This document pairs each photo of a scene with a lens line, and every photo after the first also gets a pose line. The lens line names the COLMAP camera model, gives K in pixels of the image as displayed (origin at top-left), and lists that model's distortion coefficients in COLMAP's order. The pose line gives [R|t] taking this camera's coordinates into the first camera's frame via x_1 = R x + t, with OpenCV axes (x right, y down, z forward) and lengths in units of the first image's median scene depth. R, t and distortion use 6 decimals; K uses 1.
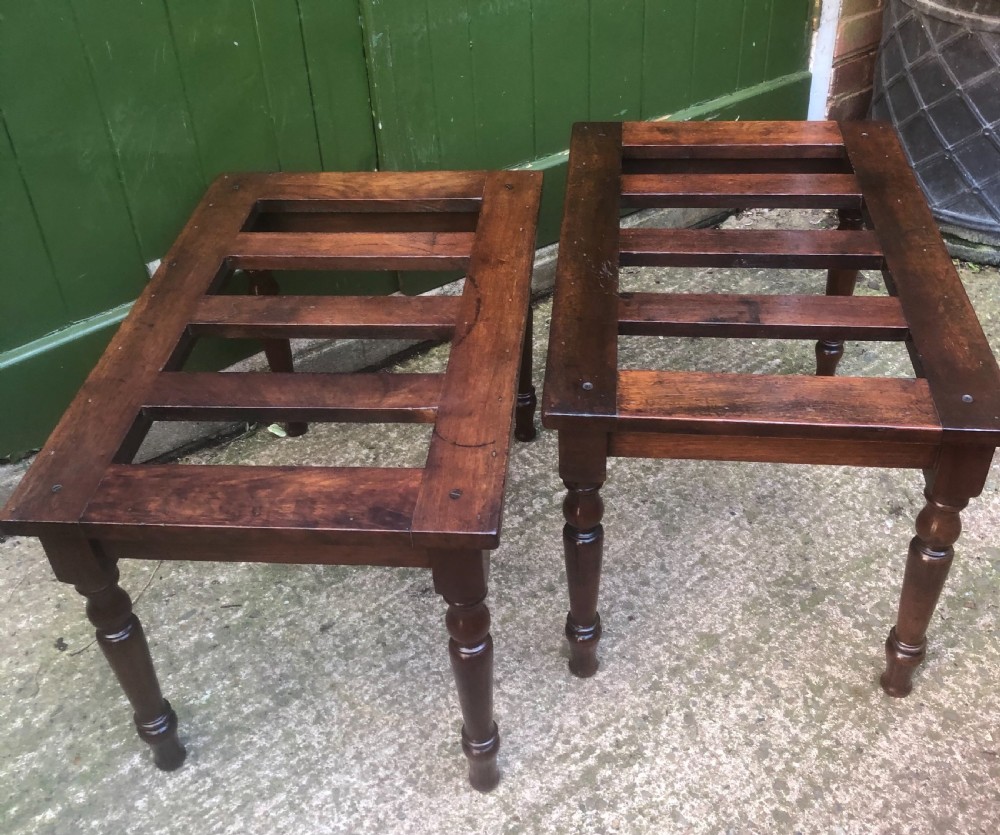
lens RADIAL K [[1103.6, 0, 497.0], [0, 1103.6, 334.5], [0, 0, 1]] dist [0.007557, 0.000000]
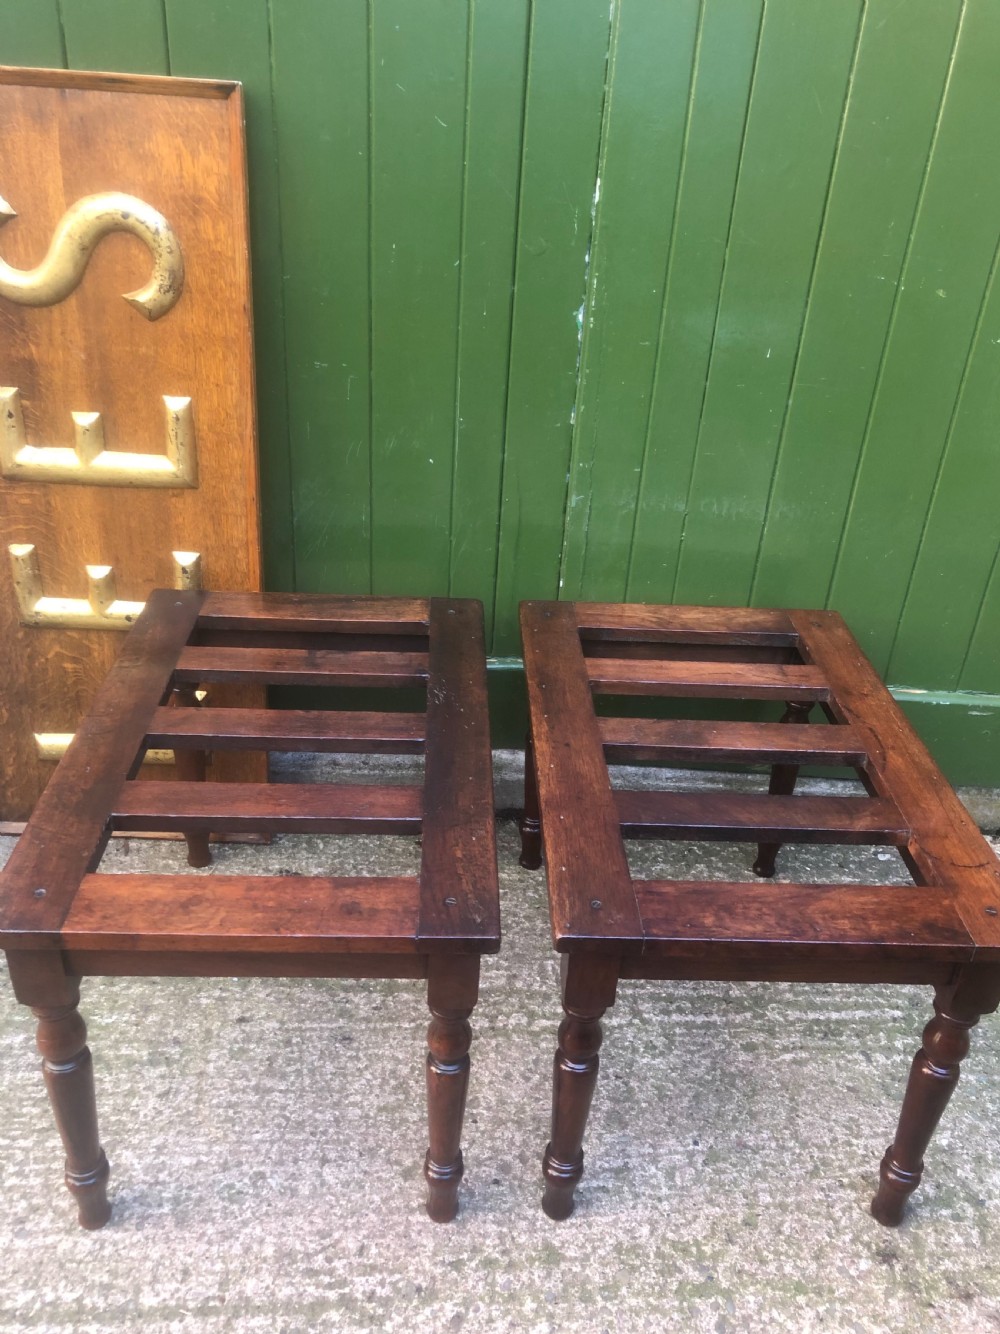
lens RADIAL K [[1100.8, 0, 506.5], [0, 1100.8, 673.5], [0, 0, 1]] dist [0.003483, 0.016978]
pose [[0.828379, 0.358908, -0.430086, 0.375411], [-0.402112, 0.915530, -0.010487, -0.110212], [0.389993, 0.181630, 0.902727, 0.150218]]
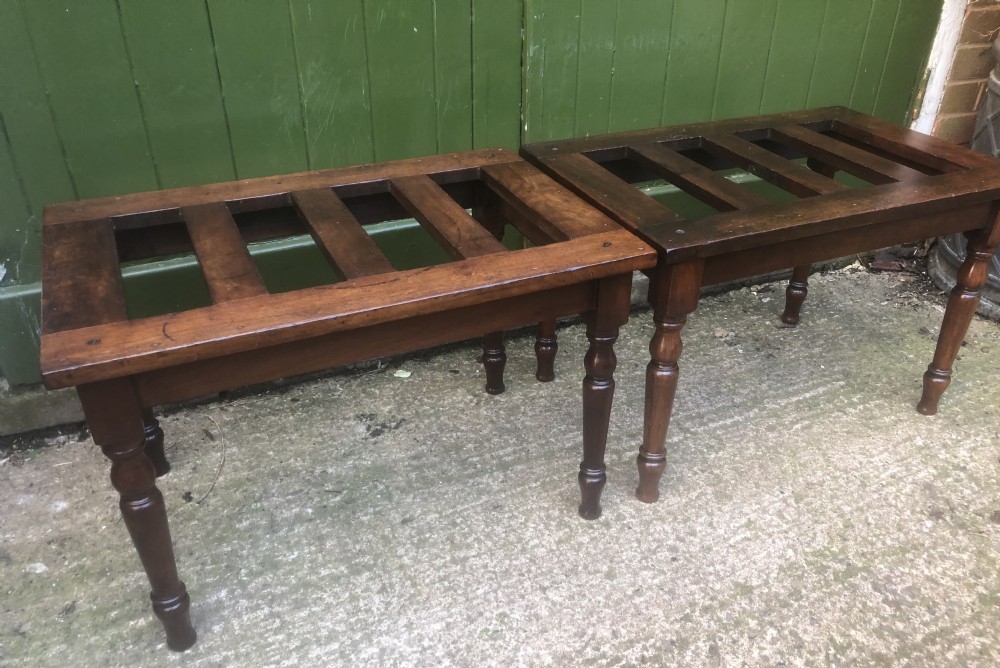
lens RADIAL K [[838.5, 0, 517.3], [0, 838.5, 374.0], [0, 0, 1]] dist [0.011394, 0.003688]
pose [[0.980965, 0.150685, -0.122484, 0.044515], [-0.156810, 0.986737, -0.041952, 0.140692], [0.114538, 0.060360, 0.991583, 0.147339]]
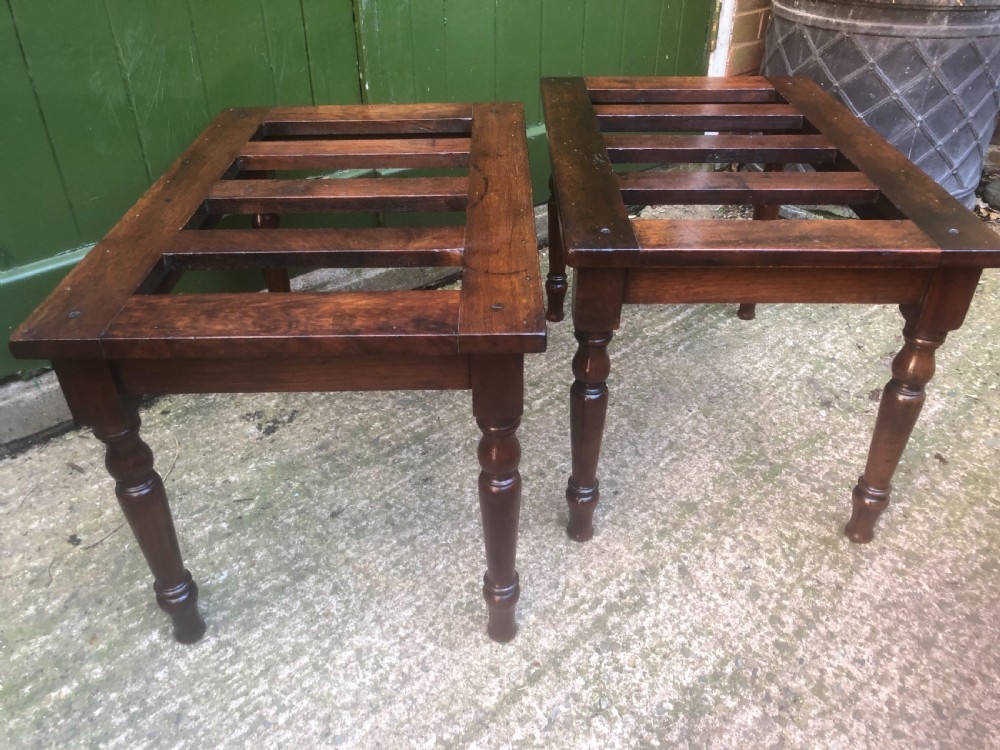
lens RADIAL K [[825.2, 0, 500.7], [0, 825.2, 364.5], [0, 0, 1]] dist [0.003483, 0.016978]
pose [[0.993838, -0.018730, 0.109250, -0.085615], [0.023210, 0.998935, -0.039882, 0.165999], [-0.108387, 0.042172, 0.993214, 0.194588]]
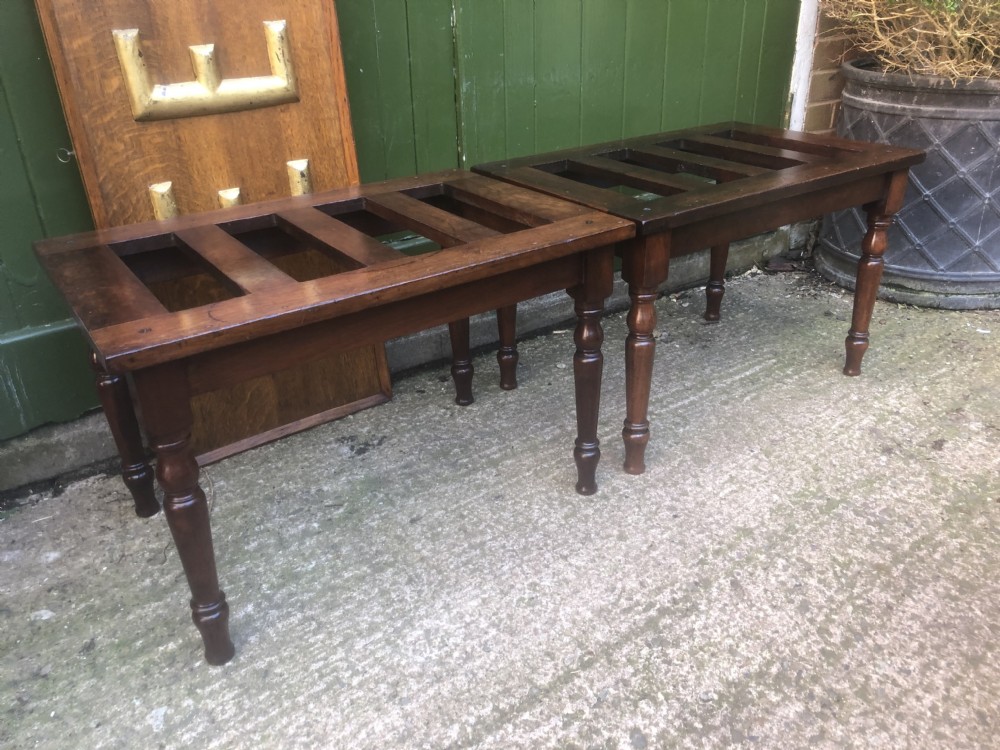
lens RADIAL K [[825.2, 0, 505.2], [0, 825.2, 362.0], [0, 0, 1]] dist [0.003483, 0.016978]
pose [[0.999678, 0.025056, 0.003975, -0.070389], [-0.024019, 0.985223, -0.169584, 0.260193], [-0.008165, 0.169434, 0.985508, 0.114293]]
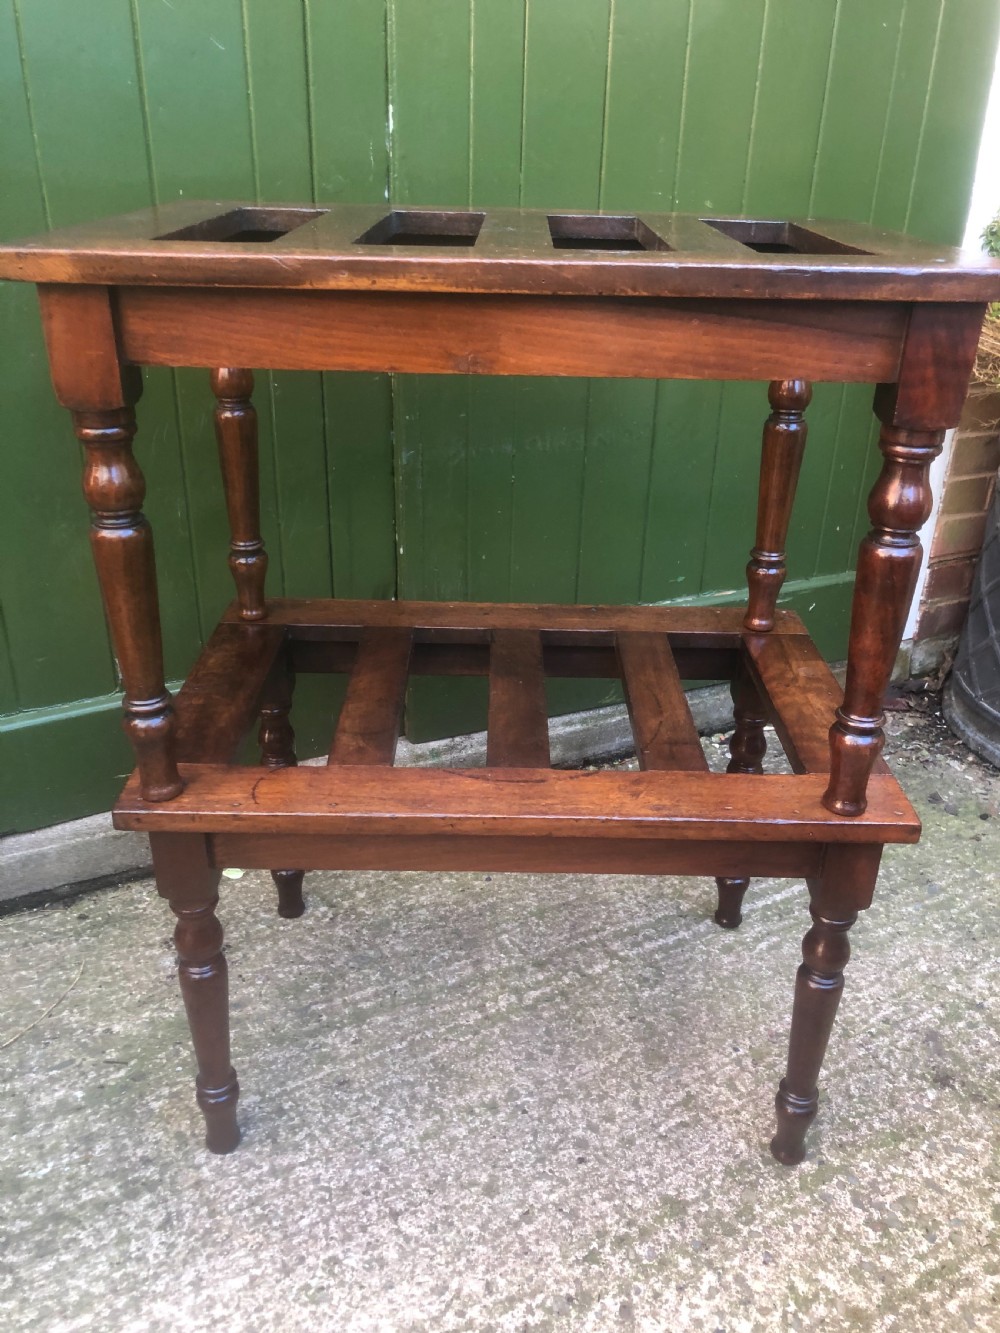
lens RADIAL K [[1099.9, 0, 507.0], [0, 1099.9, 653.2], [0, 0, 1]] dist [0.003483, 0.016978]
pose [[0.986234, 0.126612, -0.106359, 0.111528], [-0.143087, 0.975835, -0.165144, 0.041041], [0.082880, 0.178089, 0.980518, 0.160388]]
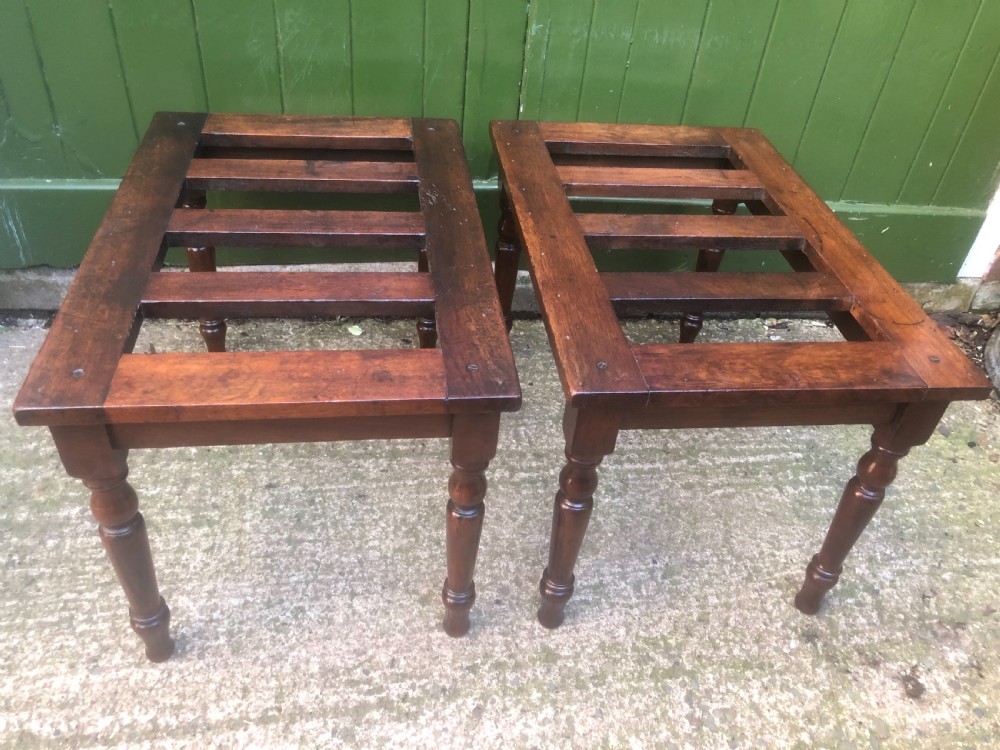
lens RADIAL K [[825.2, 0, 505.6], [0, 825.2, 367.9], [0, 0, 1]] dist [0.003483, 0.016978]
pose [[0.873837, 0.391283, -0.288630, 0.280880], [-0.378283, 0.920052, 0.102008, -0.034603], [0.305469, 0.020045, 0.951991, 0.255383]]
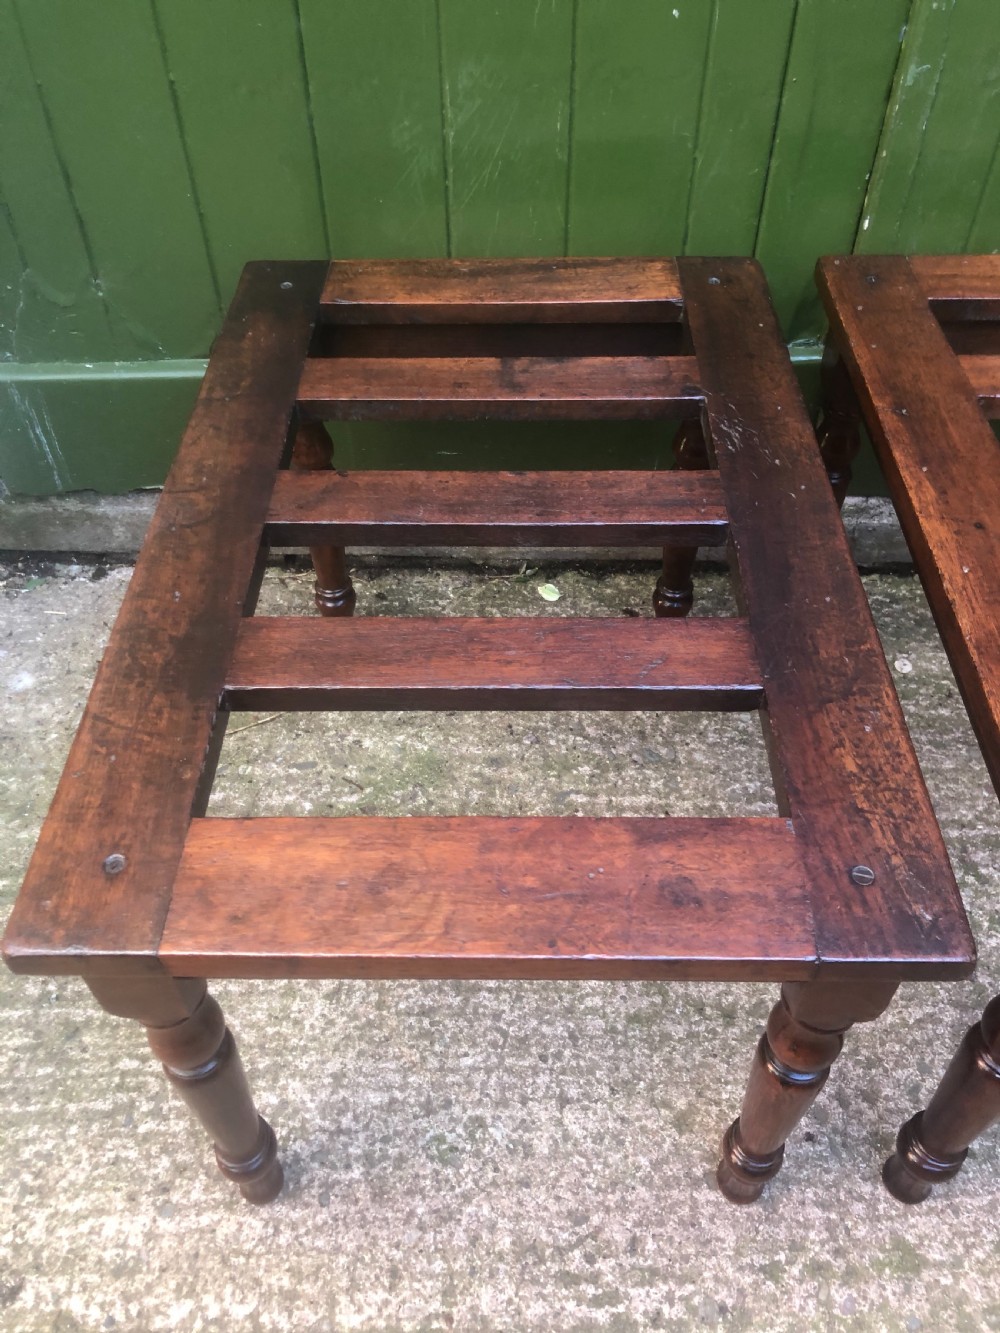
lens RADIAL K [[1099.9, 0, 498.2], [0, 1099.9, 653.4], [0, 0, 1]] dist [0.003483, 0.016978]
pose [[0.800346, 0.462116, -0.381962, 0.096536], [-0.371894, 0.882374, 0.288289, -0.098271], [0.470256, -0.088681, 0.878063, 0.421488]]
